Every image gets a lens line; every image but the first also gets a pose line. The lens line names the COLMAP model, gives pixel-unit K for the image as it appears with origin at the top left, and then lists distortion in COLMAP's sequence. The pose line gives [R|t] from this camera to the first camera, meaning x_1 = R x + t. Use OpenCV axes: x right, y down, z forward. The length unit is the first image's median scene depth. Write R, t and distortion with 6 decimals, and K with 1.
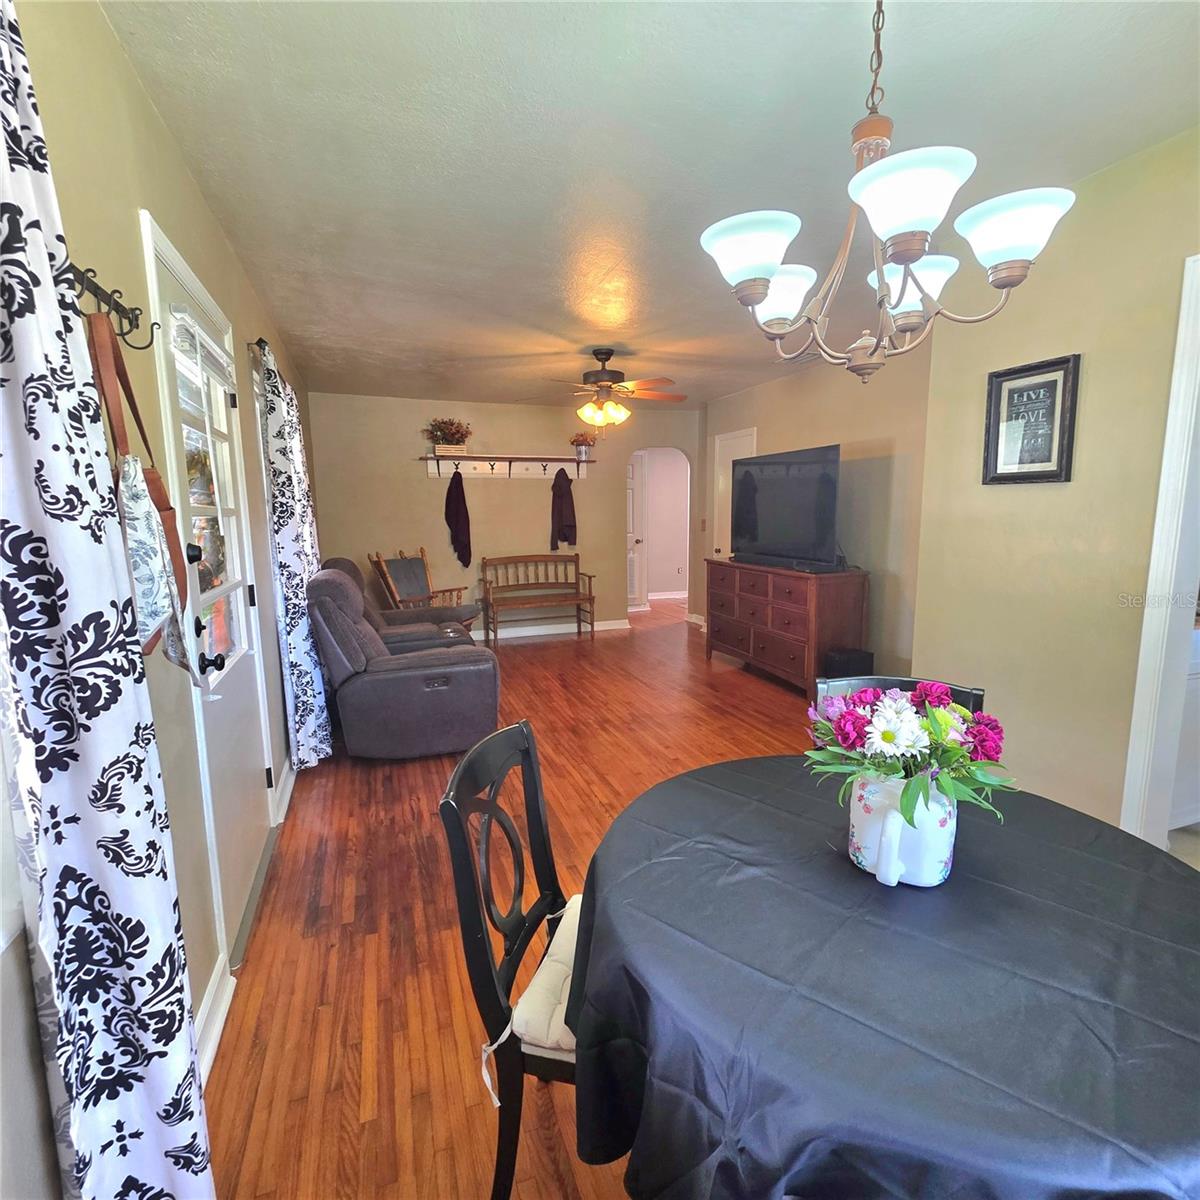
lens RADIAL K [[637.8, 0, 602.7], [0, 637.8, 602.5], [0, 0, 1]] dist [0.003282, -0.000984]
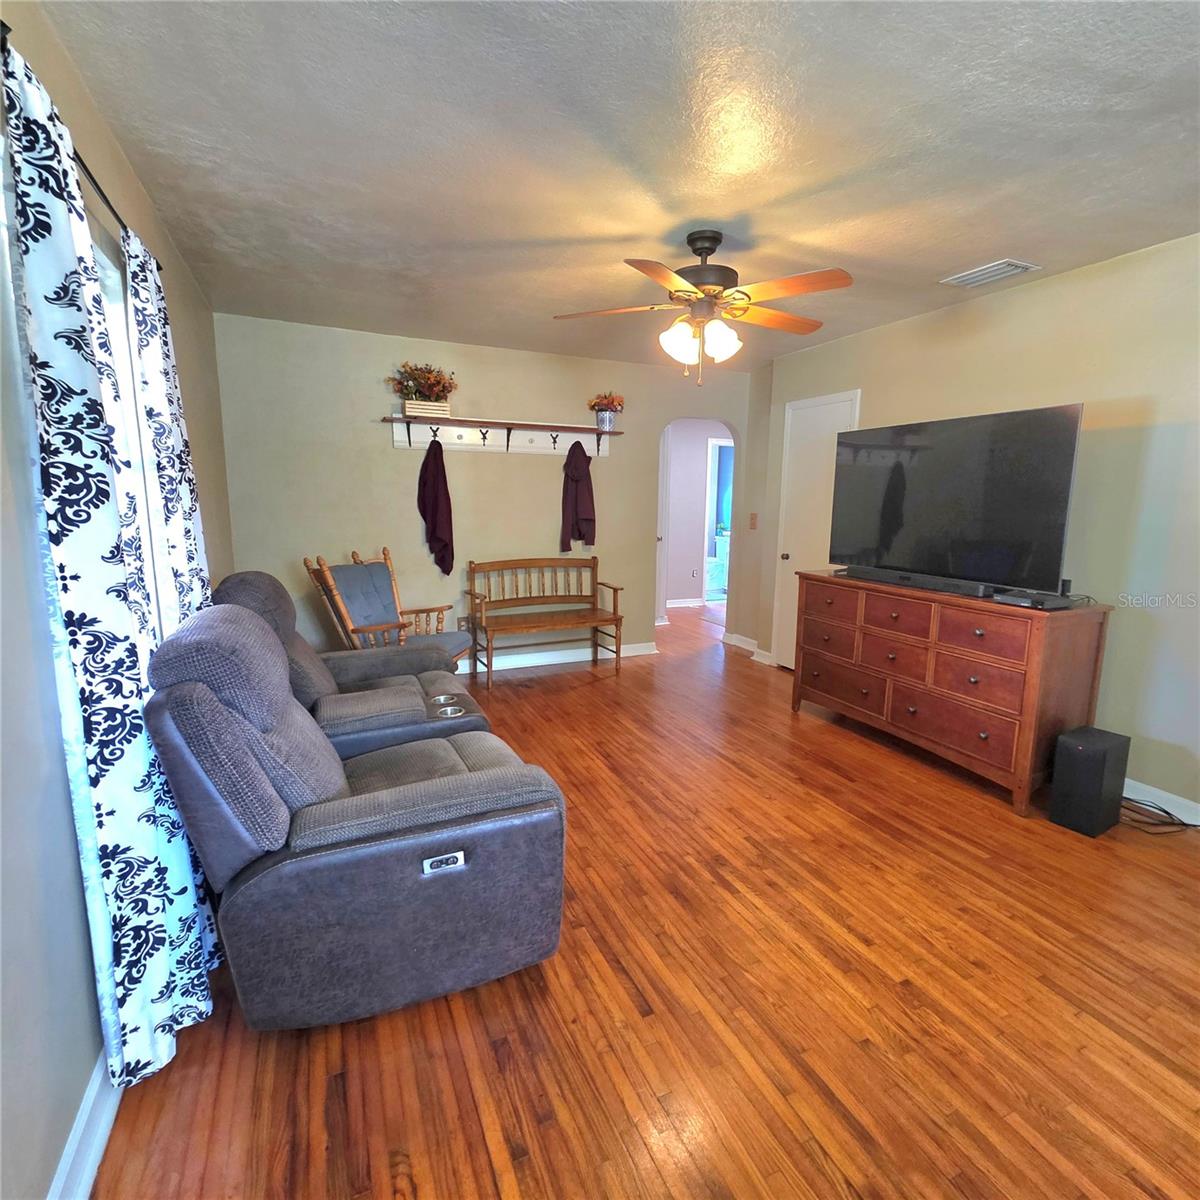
lens RADIAL K [[637.8, 0, 605.0], [0, 637.8, 599.9], [0, 0, 1]] dist [0.003282, -0.000984]
pose [[0.996751, 0.010012, 0.079926, -0.138408], [-0.011110, 0.999850, 0.013308, -0.056556], [-0.079781, -0.014153, 0.996712, 0.398680]]
